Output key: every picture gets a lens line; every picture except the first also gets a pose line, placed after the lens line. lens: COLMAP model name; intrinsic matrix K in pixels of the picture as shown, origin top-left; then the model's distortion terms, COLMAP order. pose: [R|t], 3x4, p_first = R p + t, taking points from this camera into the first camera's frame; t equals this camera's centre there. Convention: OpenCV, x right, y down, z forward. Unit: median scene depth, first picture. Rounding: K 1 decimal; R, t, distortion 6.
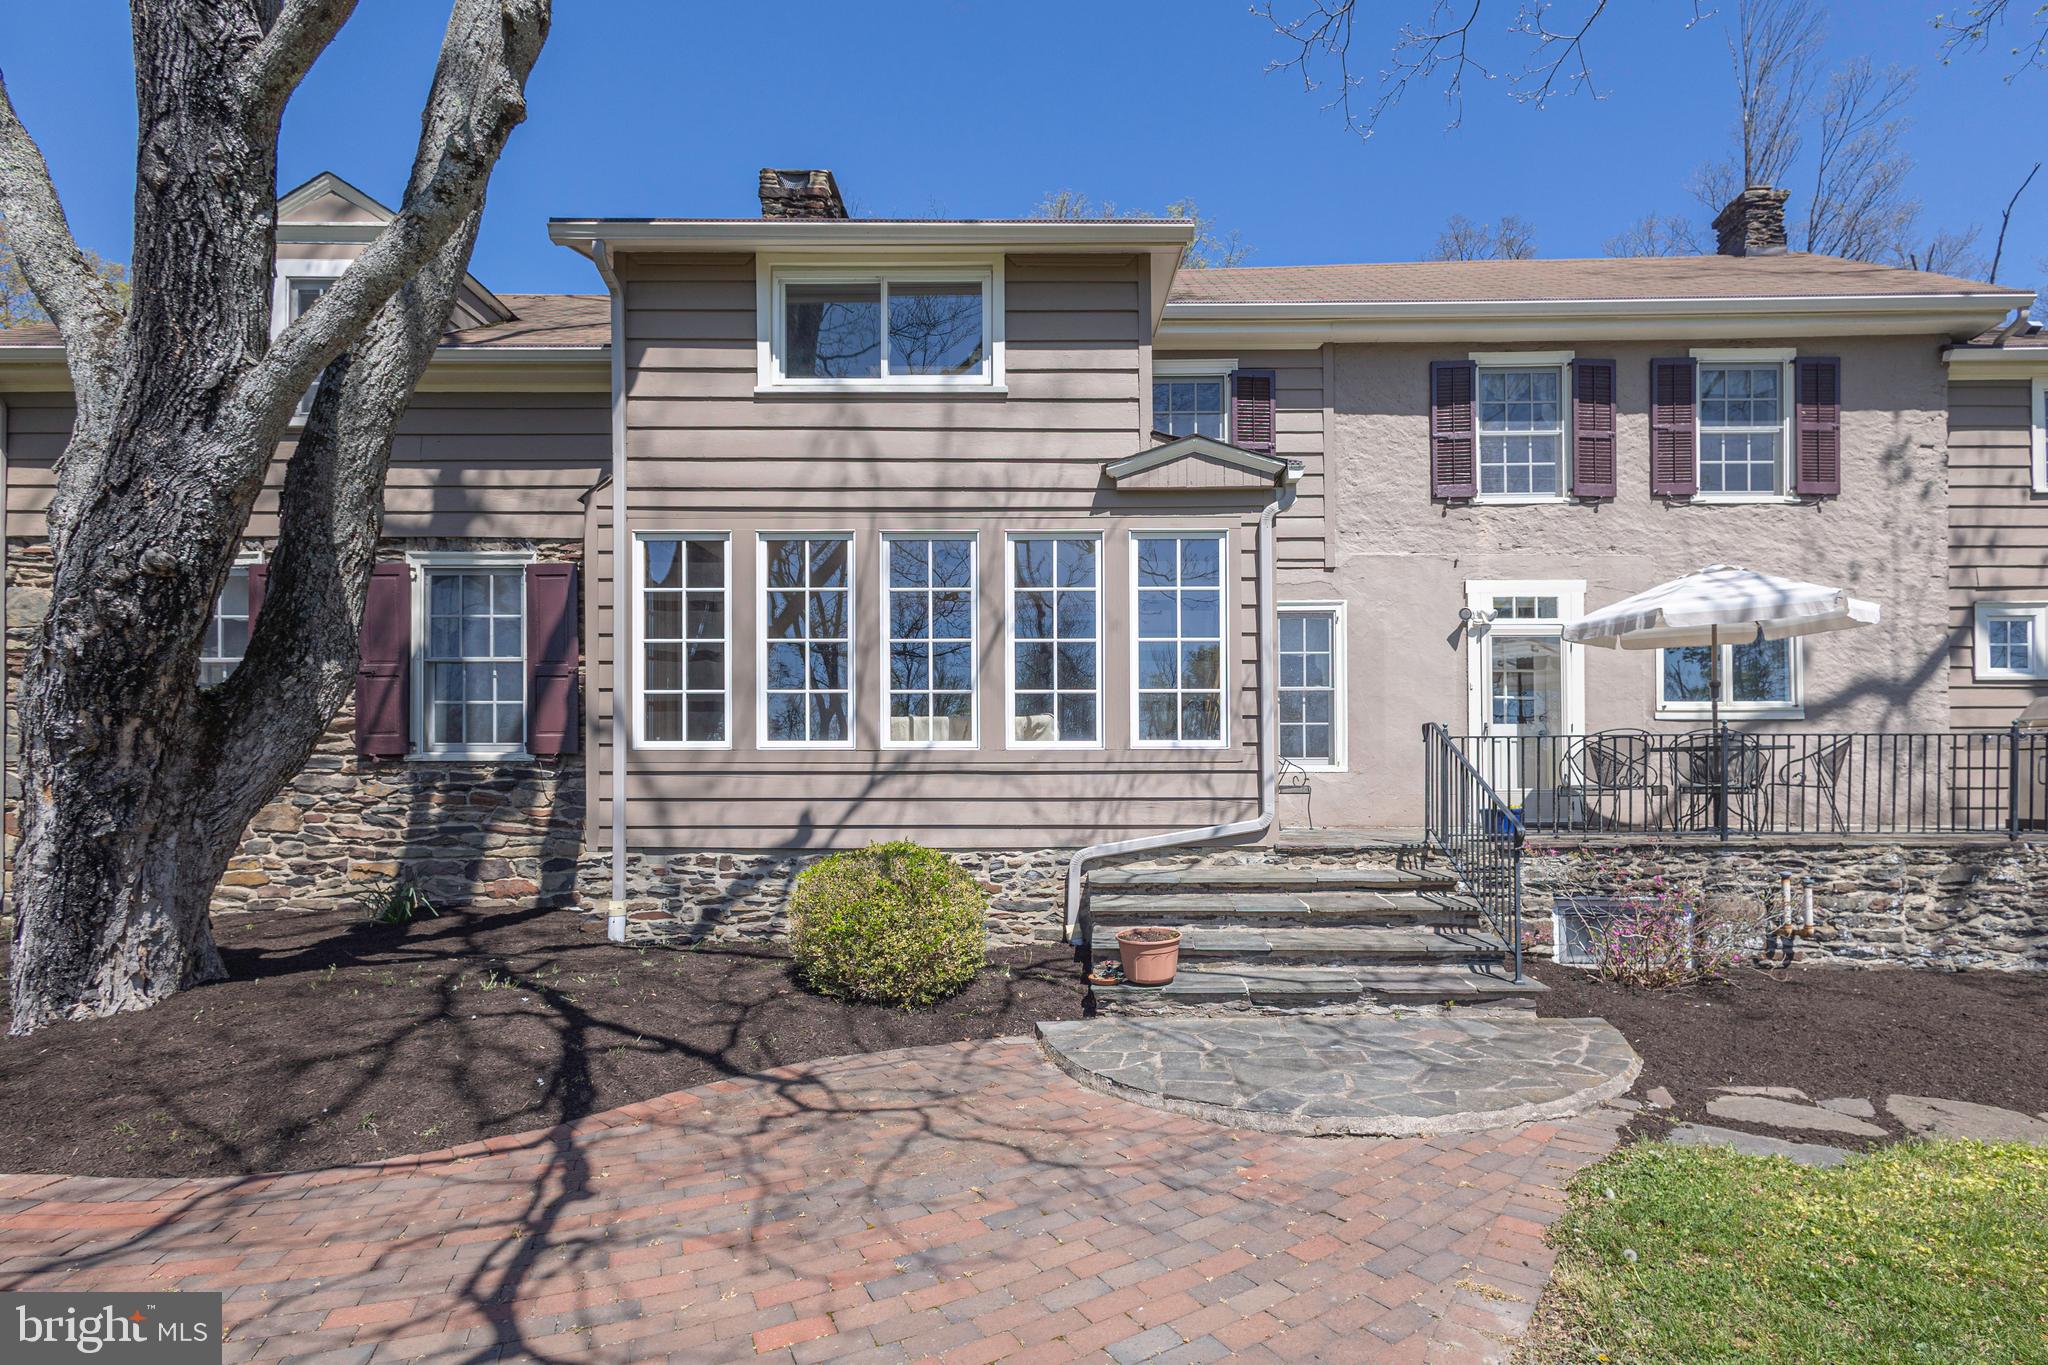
lens RADIAL K [[987.4, 0, 1076.1], [0, 987.4, 794.7], [0, 0, 1]] dist [0.008282, 0.000161]
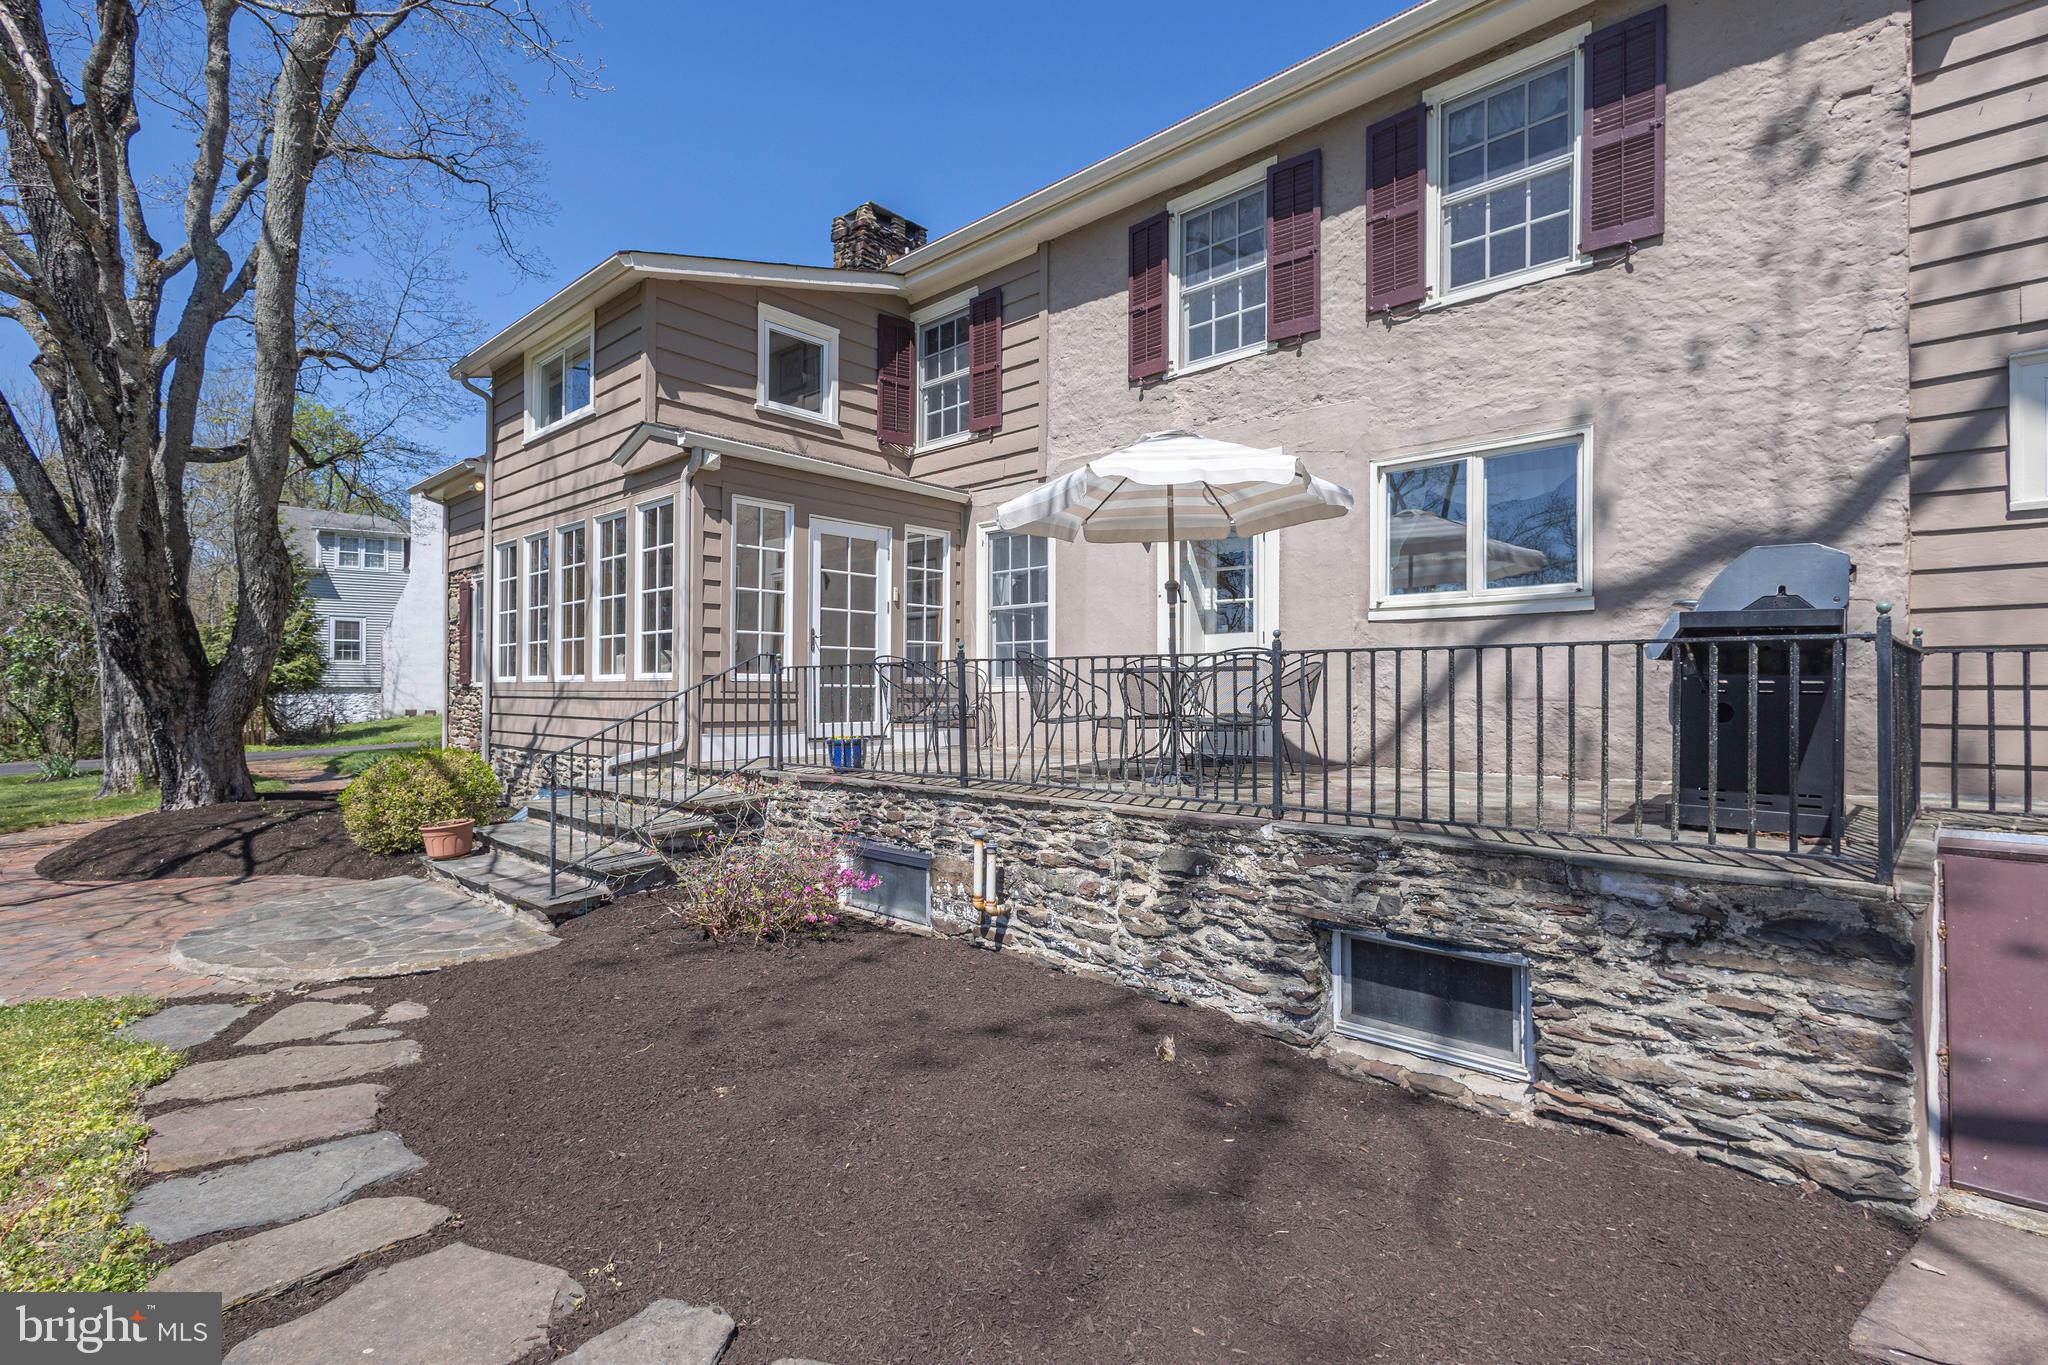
lens RADIAL K [[946.6, 0, 1037.8], [0, 946.6, 688.0], [0, 0, 1]] dist [0.010379, -0.000805]
pose [[0.743580, 0.001405, -0.668645, 1.035070], [-0.000551, 0.999999, 0.001489, -0.032506], [0.668646, -0.000739, 0.743580, 0.375265]]
